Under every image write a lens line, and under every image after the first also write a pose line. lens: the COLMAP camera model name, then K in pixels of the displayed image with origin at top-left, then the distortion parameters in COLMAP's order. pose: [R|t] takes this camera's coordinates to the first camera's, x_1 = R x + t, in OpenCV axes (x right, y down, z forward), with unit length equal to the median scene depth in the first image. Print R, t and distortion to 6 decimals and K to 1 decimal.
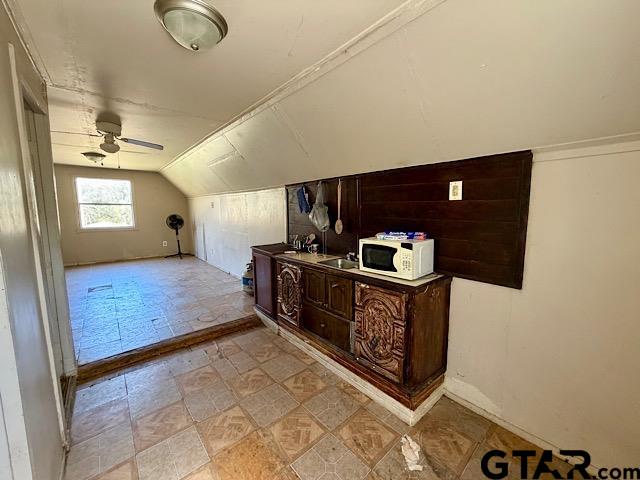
lens RADIAL K [[254.3, 0, 317.8], [0, 254.3, 238.0], [0, 0, 1]] dist [-0.001806, -0.000168]
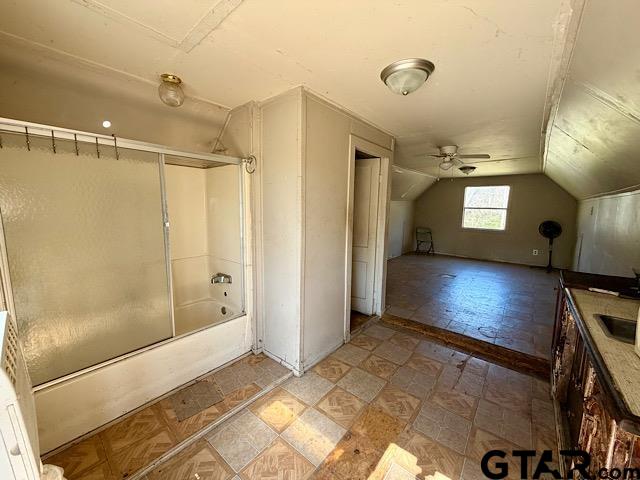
lens RADIAL K [[259.9, 0, 323.1], [0, 259.9, 233.9], [0, 0, 1]] dist [0.009337, -0.000056]
pose [[0.182415, 0.105988, -0.977492, 0.501343], [-0.131441, 0.987878, 0.082585, -0.062578], [0.974396, 0.113418, 0.194135, 0.243061]]
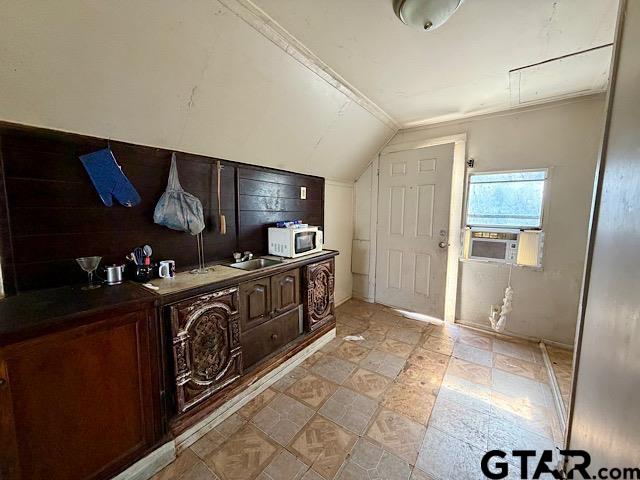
lens RADIAL K [[254.3, 0, 317.8], [0, 254.3, 238.0], [0, 0, 1]] dist [-0.001806, -0.000168]
pose [[-0.232874, -0.105283, 0.966791, -0.822350], [0.102011, 0.985994, 0.131946, -0.085432], [-0.967142, 0.129350, -0.218872, 1.015241]]
